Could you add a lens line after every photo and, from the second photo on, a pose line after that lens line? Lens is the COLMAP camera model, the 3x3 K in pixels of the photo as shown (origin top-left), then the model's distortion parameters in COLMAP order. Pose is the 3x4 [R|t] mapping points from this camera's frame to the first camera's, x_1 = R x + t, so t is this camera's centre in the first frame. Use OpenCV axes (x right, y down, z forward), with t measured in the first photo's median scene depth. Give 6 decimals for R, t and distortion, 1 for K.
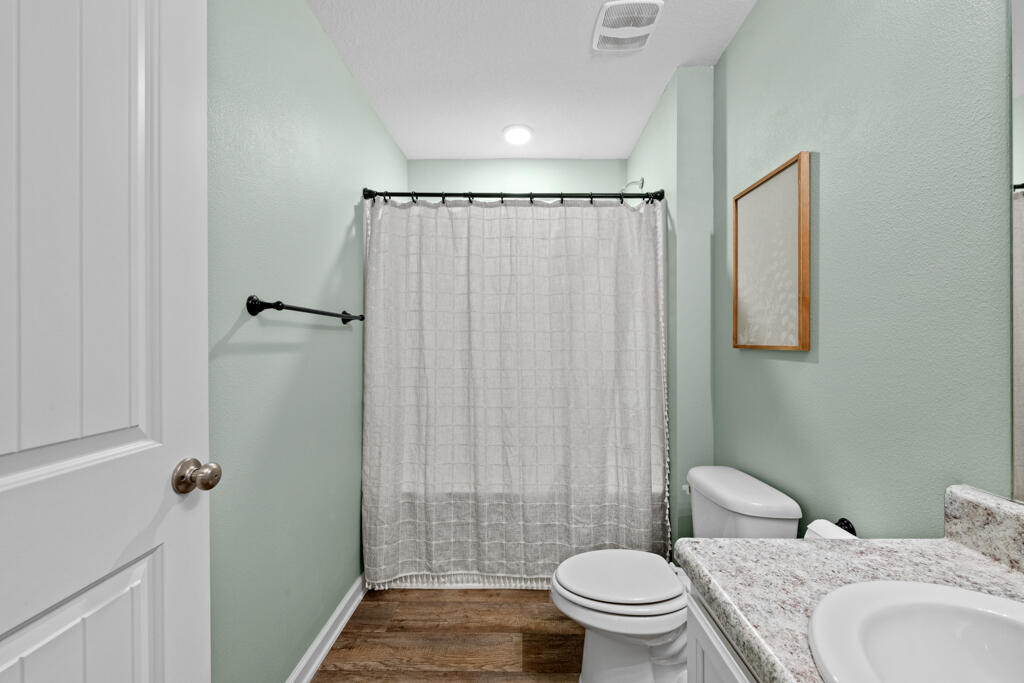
lens RADIAL K [[407.1, 0, 516.8], [0, 407.1, 342.9], [0, 0, 1]] dist [0.002109, -0.001594]
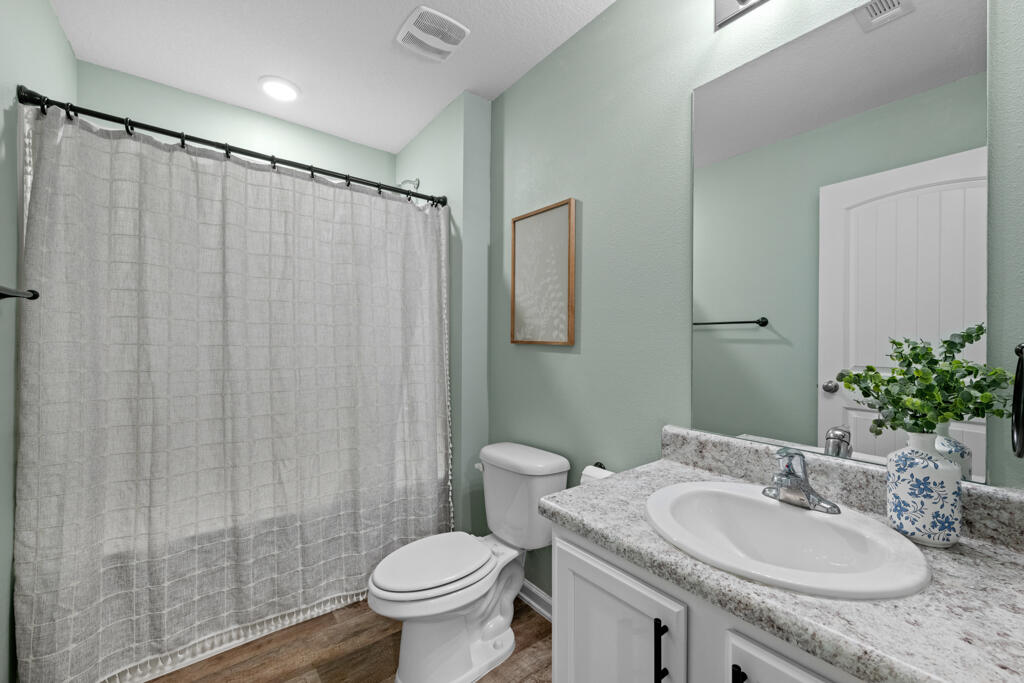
lens RADIAL K [[412.3, 0, 516.3], [0, 412.3, 338.0], [0, 0, 1]] dist [0.000652, -0.000704]
pose [[0.773689, 0.007894, 0.633516, -0.188813], [-0.007749, 0.999965, -0.002995, 0.000549], [-0.633518, -0.002592, 0.773724, 0.035594]]
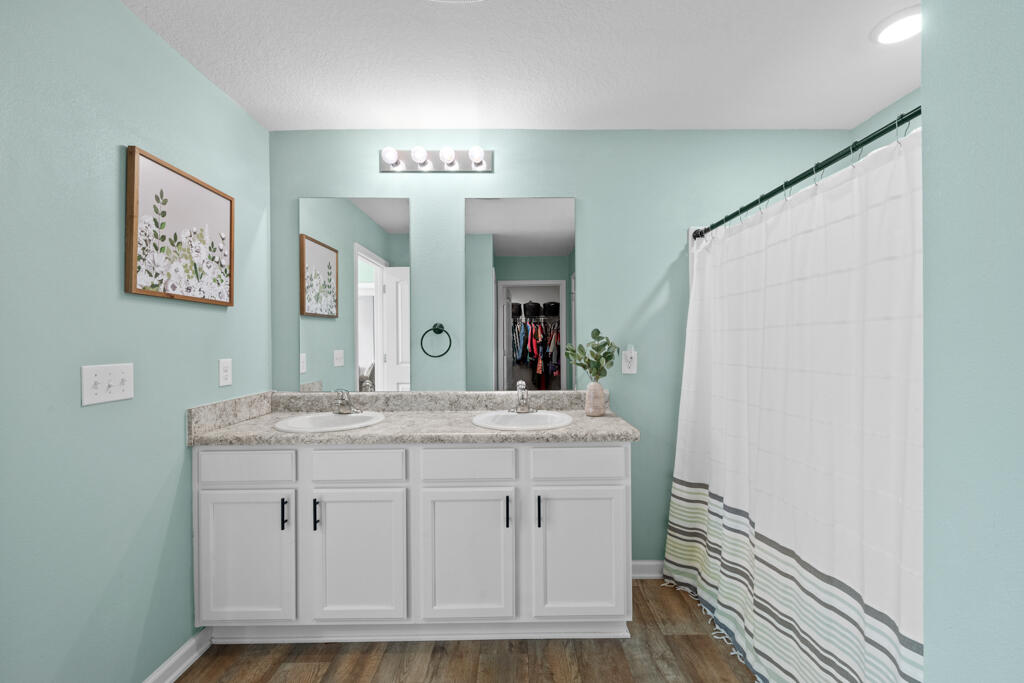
lens RADIAL K [[407.1, 0, 516.8], [0, 407.1, 342.9], [0, 0, 1]] dist [0.002109, -0.001594]
pose [[-0.024186, -0.003262, 0.999702, -0.719292], [0.003021, 0.999990, 0.003336, 0.000826], [-0.999703, 0.003101, -0.024176, 0.007515]]
